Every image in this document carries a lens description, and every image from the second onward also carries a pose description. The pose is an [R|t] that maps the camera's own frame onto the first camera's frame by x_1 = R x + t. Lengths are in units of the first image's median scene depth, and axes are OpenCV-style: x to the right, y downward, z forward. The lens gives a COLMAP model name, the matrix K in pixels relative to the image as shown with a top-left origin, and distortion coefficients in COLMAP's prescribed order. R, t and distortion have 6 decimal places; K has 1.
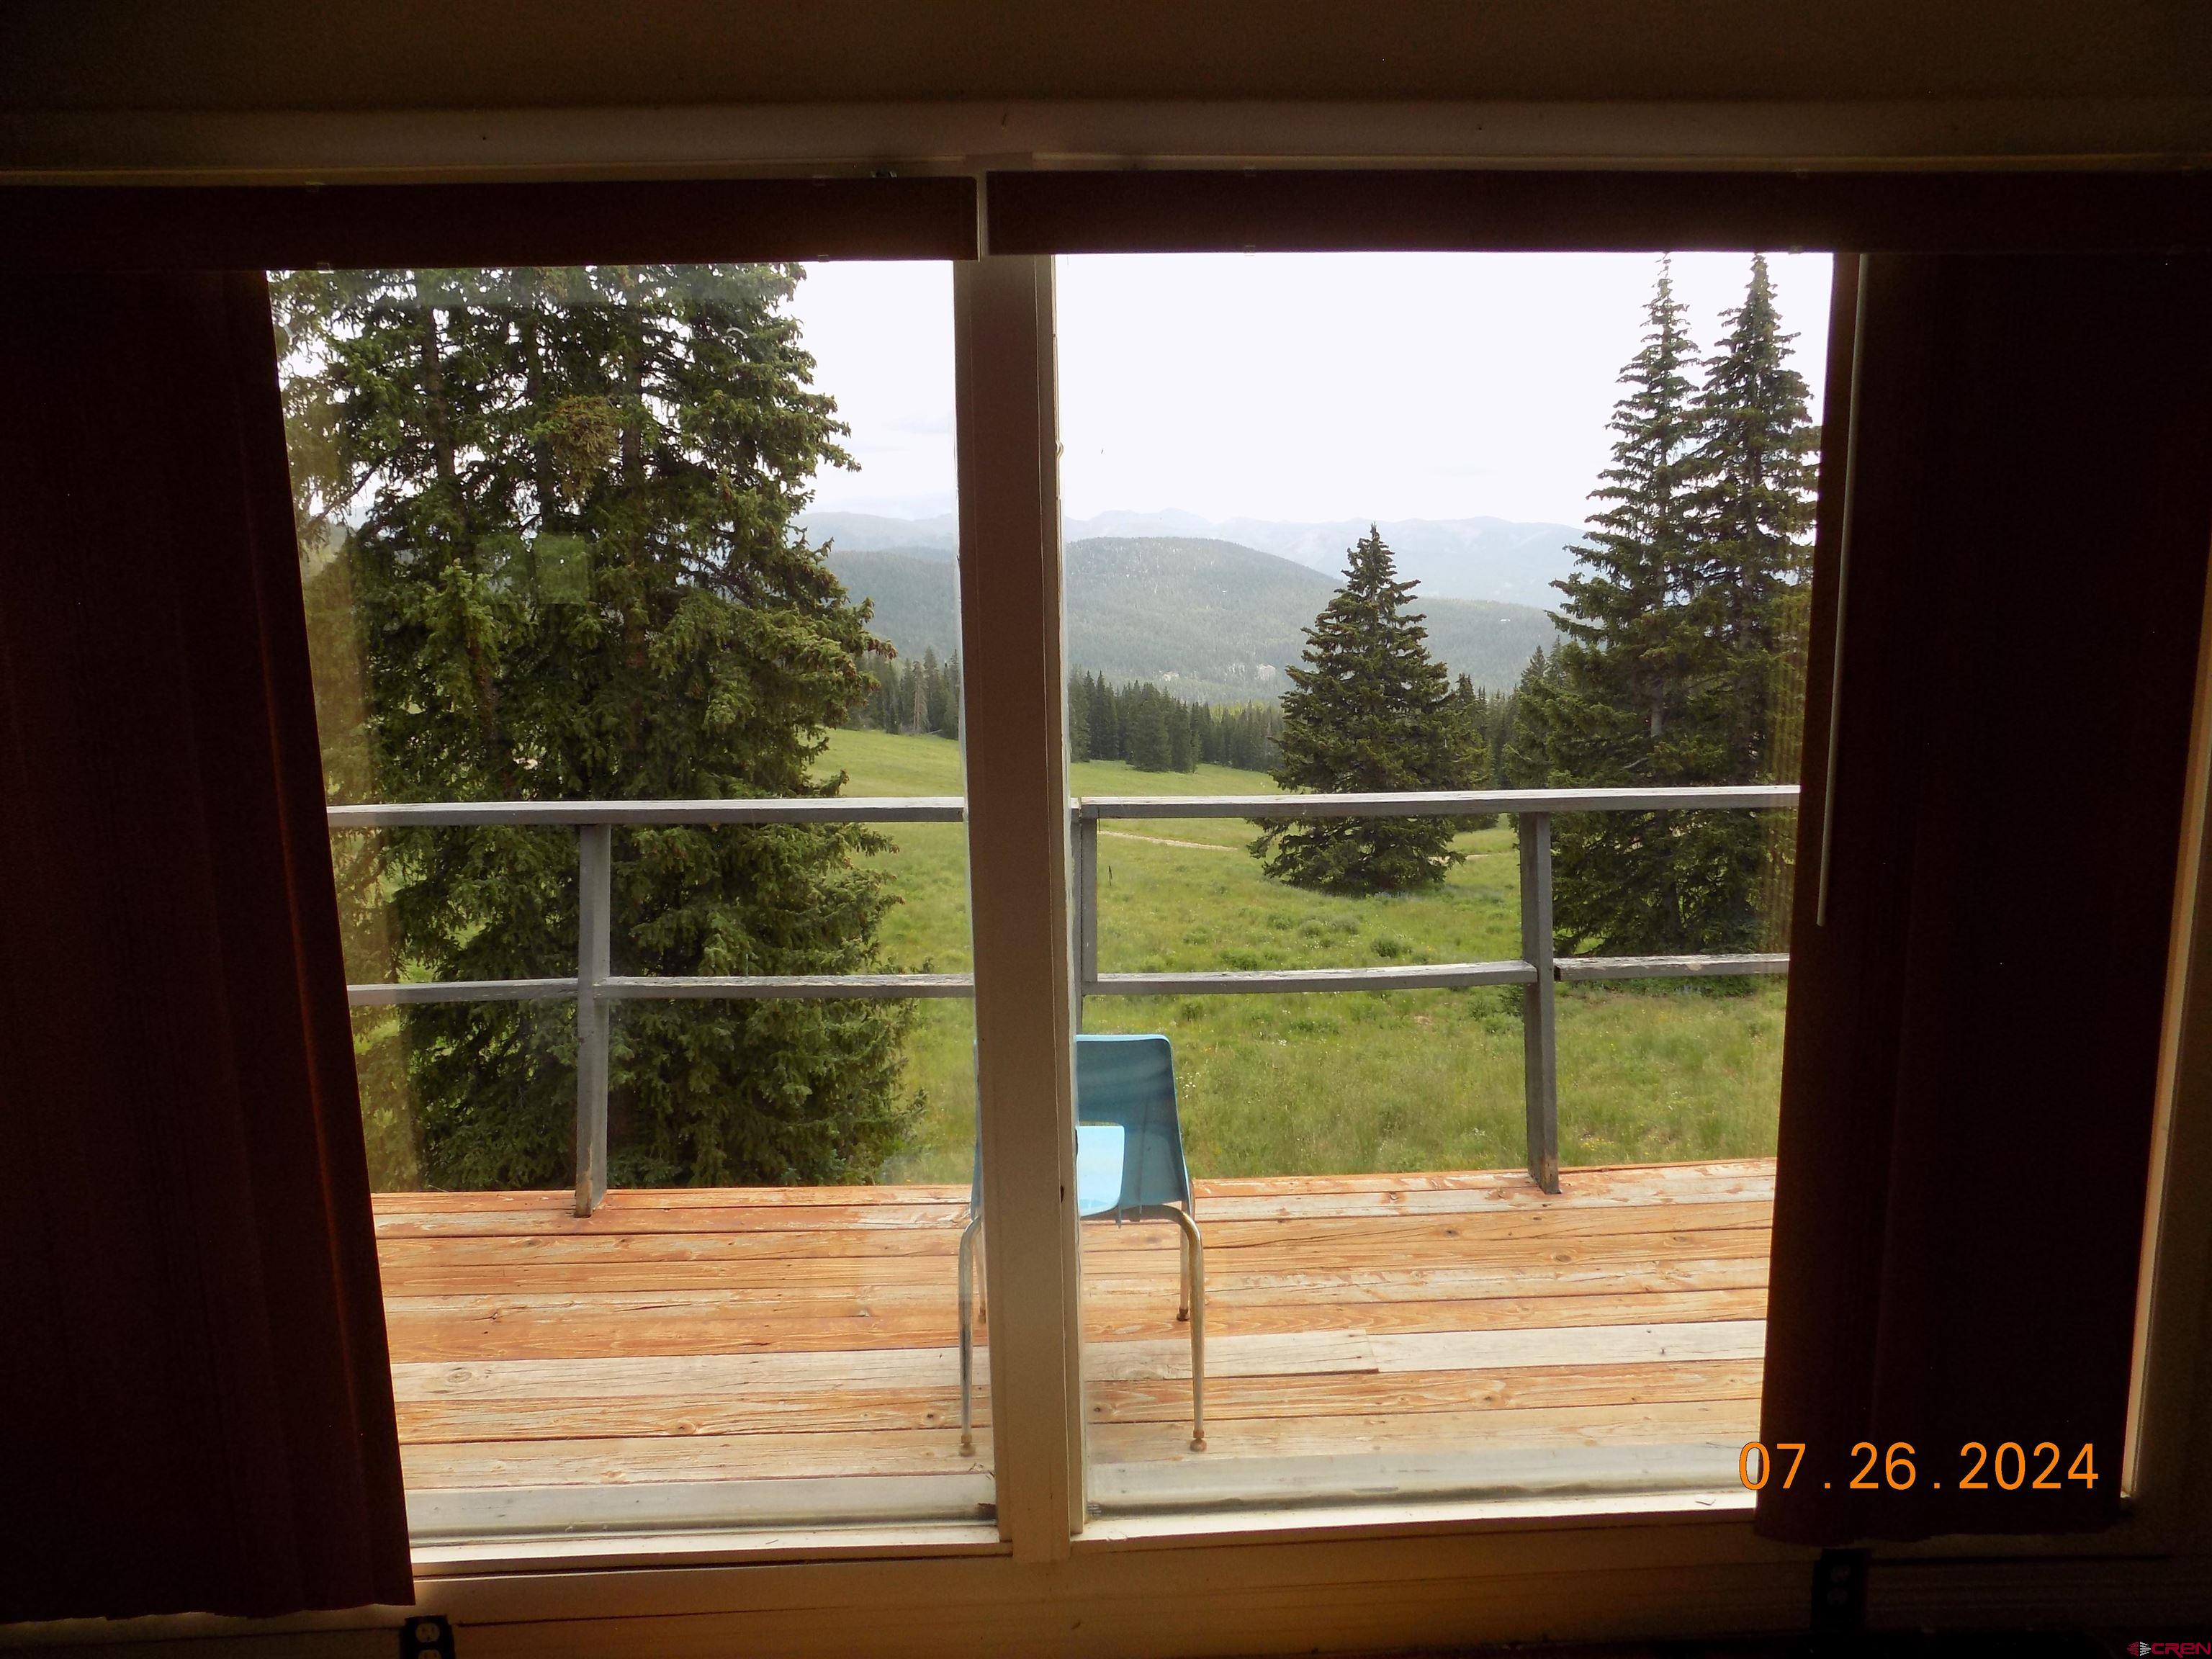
lens RADIAL K [[1491.4, 0, 1106.6], [0, 1491.4, 809.0], [0, 0, 1]] dist [-0.049284, 0.027446]
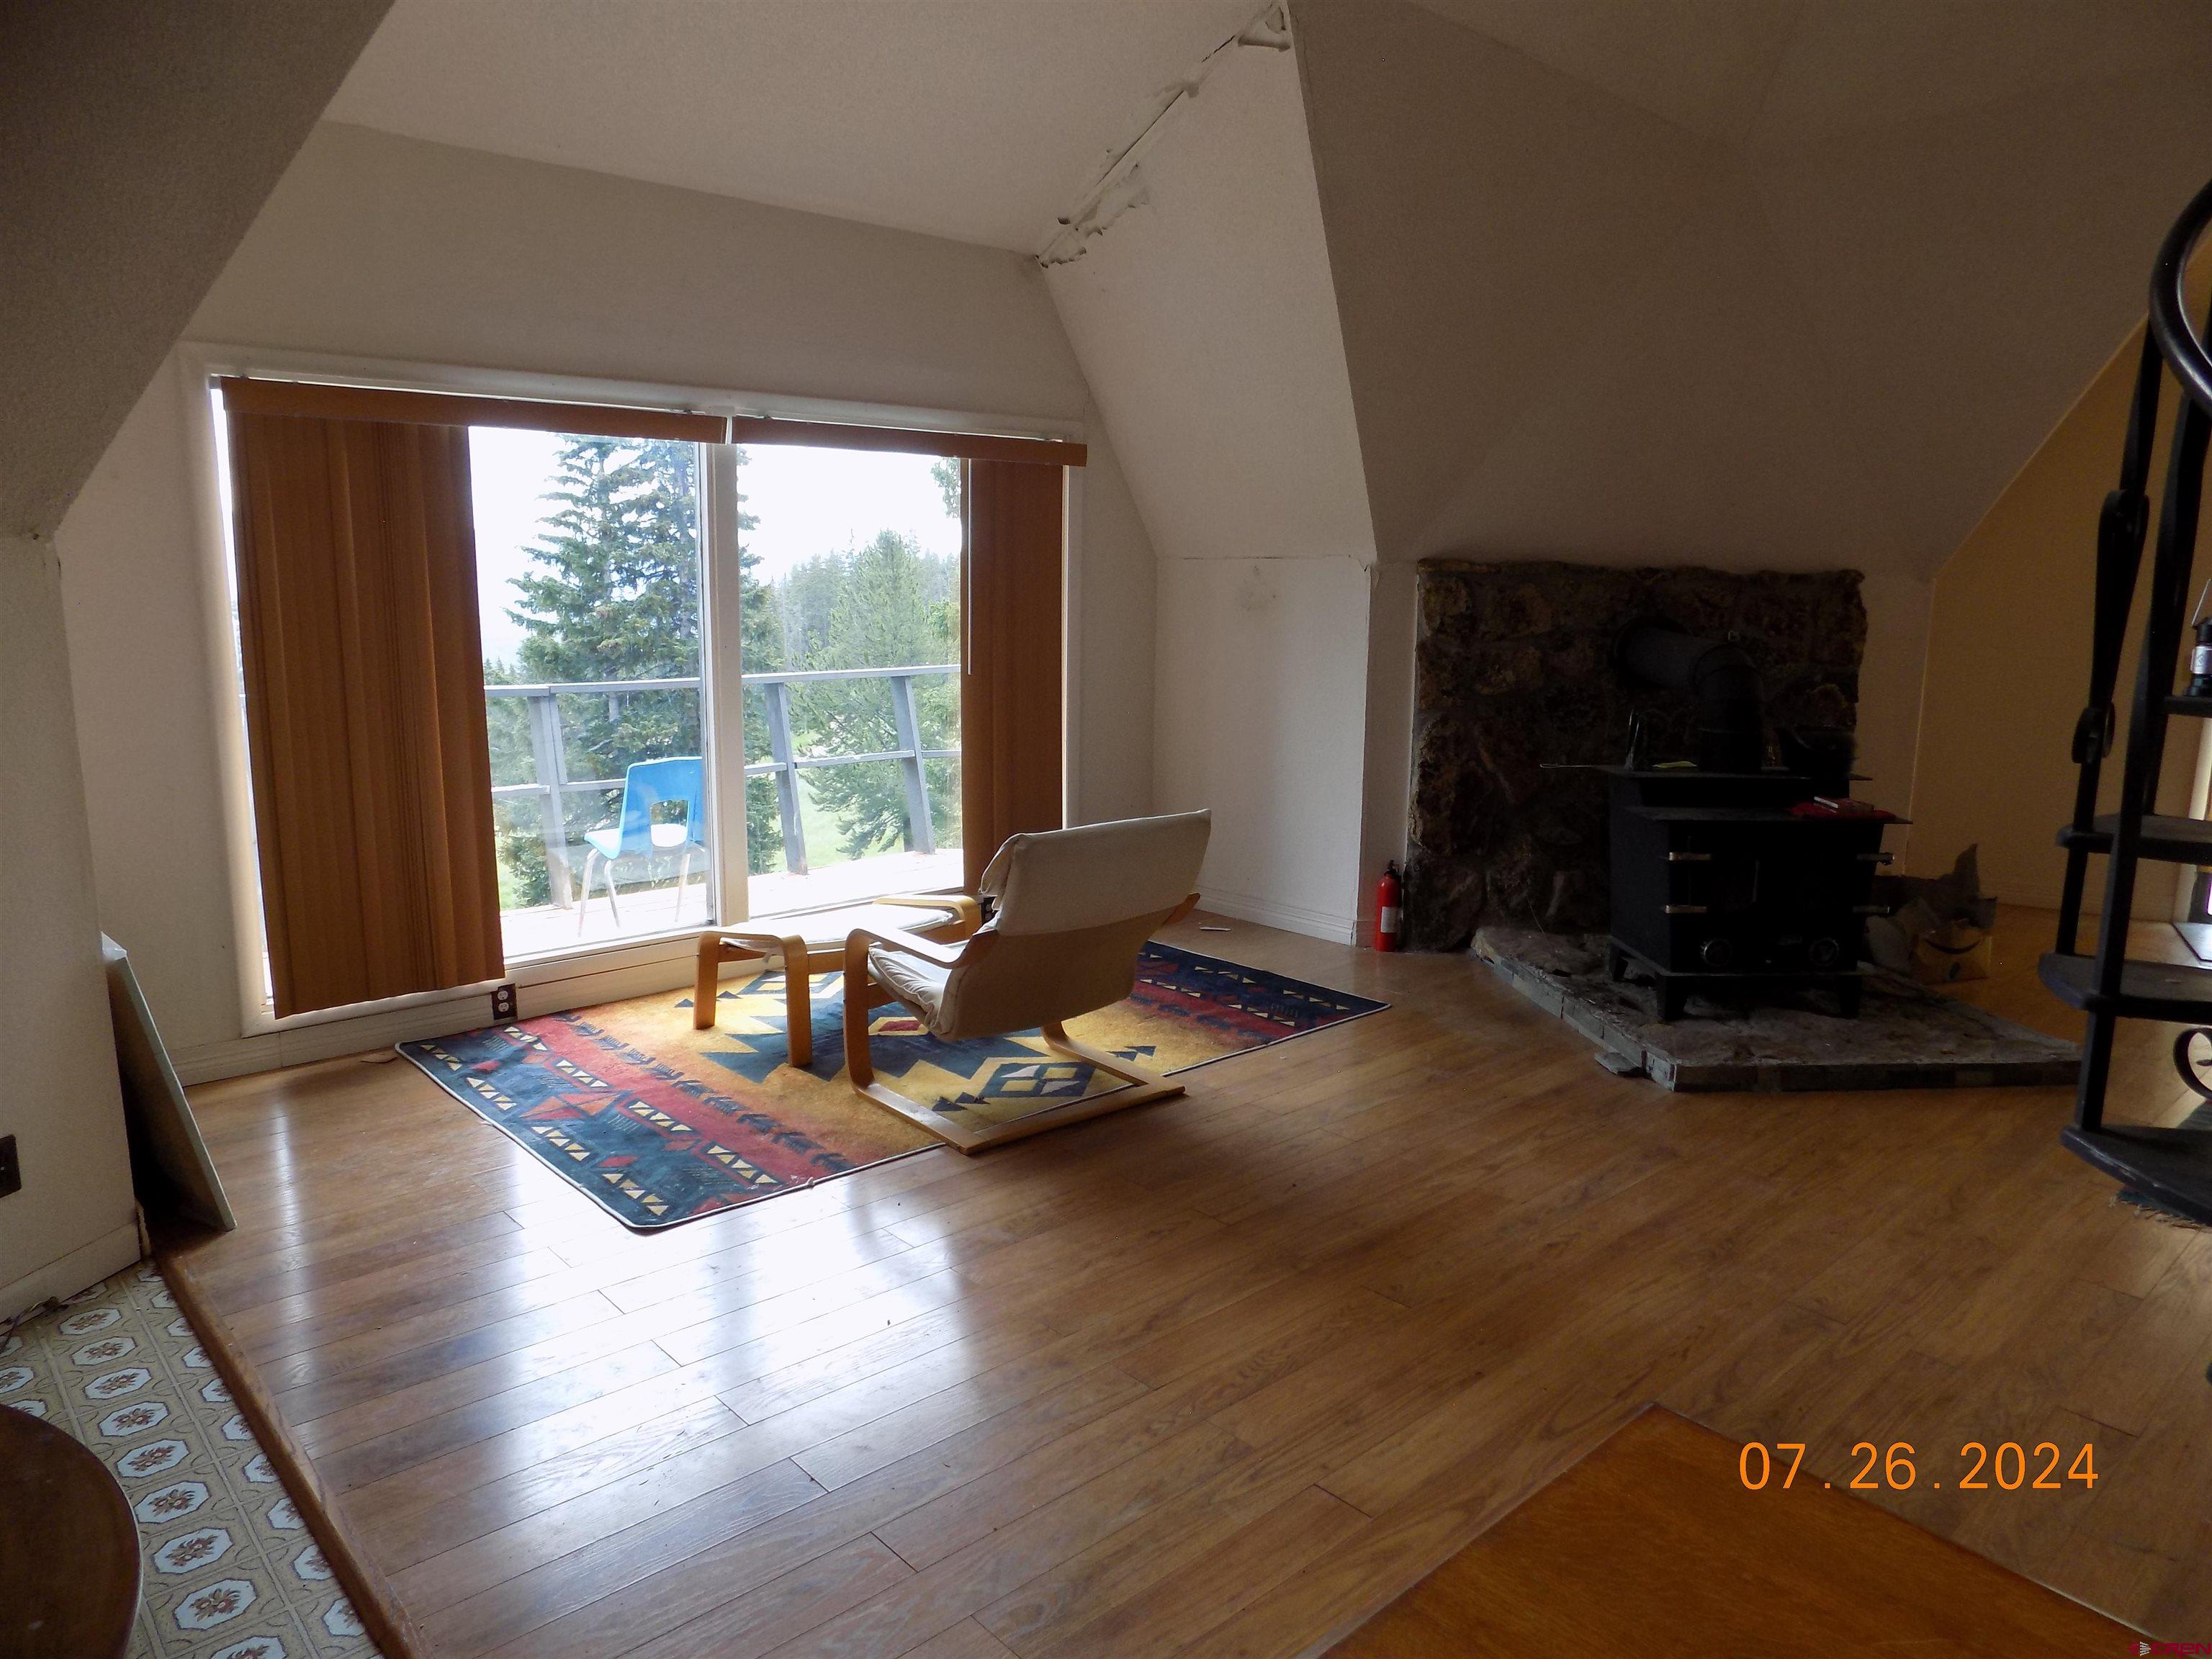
lens RADIAL K [[1491.4, 0, 1097.7], [0, 1491.4, 821.8], [0, 0, 1]] dist [-0.049284, 0.027446]
pose [[0.766018, -0.093059, 0.636048, -0.065333], [0.087996, 0.995331, 0.039647, 0.014674], [-0.636768, 0.025599, 0.770631, -0.077946]]
